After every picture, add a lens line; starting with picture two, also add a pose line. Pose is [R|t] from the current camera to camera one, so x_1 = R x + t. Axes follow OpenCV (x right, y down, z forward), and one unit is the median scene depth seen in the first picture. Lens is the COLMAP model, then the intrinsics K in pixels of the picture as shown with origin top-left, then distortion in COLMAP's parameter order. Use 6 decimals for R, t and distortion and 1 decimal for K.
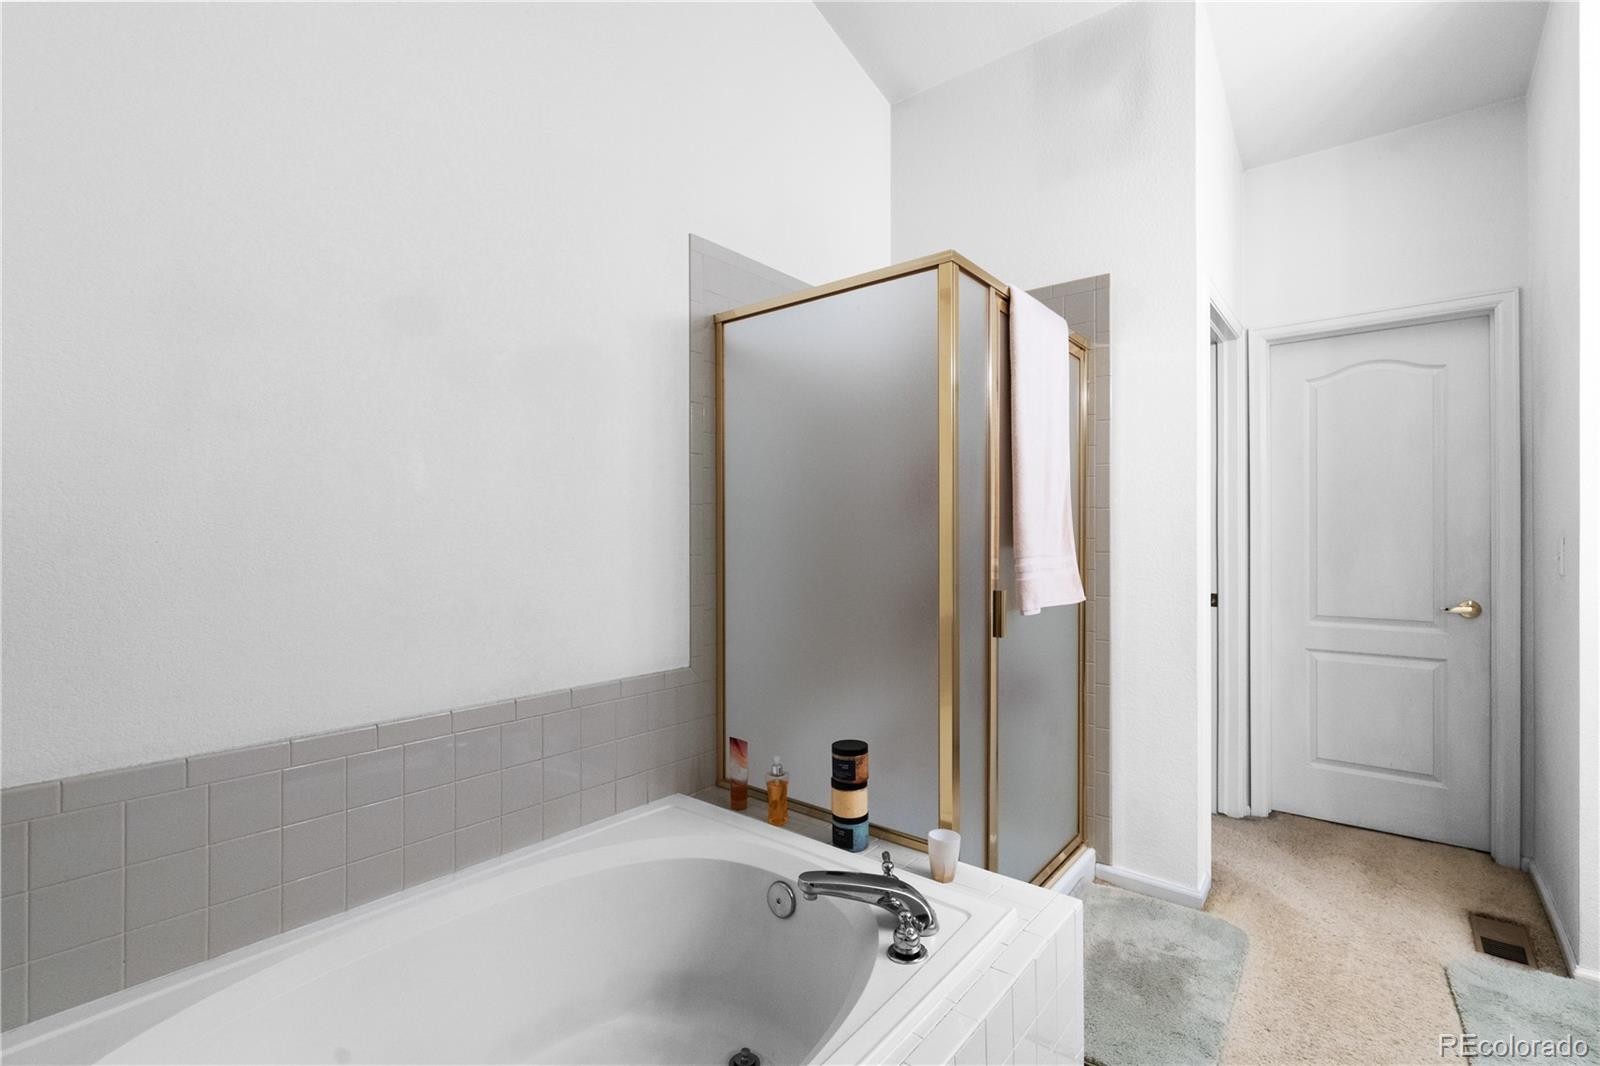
lens RADIAL K [[728.6, 0, 794.2], [0, 728.6, 538.2], [0, 0, 1]] dist [-0.008991, 0.003441]
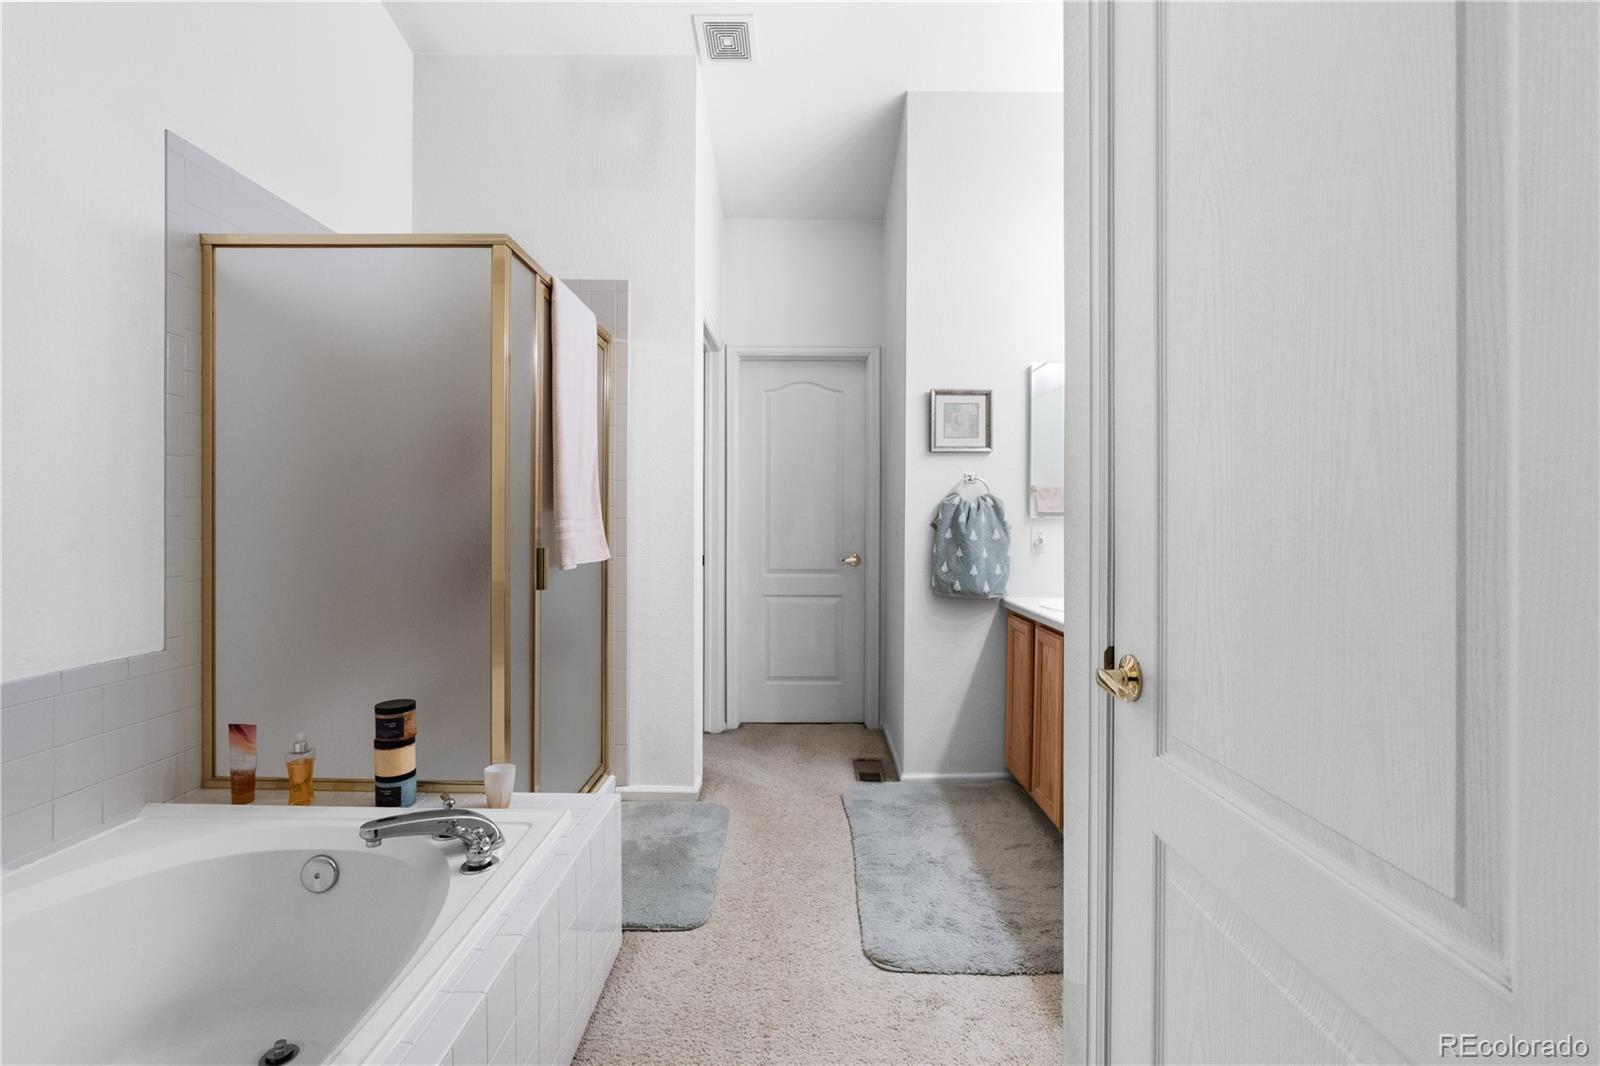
lens RADIAL K [[728.6, 0, 803.9], [0, 728.6, 527.9], [0, 0, 1]] dist [-0.008991, 0.003441]
pose [[0.777857, -0.002687, 0.628435, -0.098697], [-0.003709, 0.999954, 0.008866, 0.027318], [-0.628430, -0.009227, 0.777811, -0.108976]]
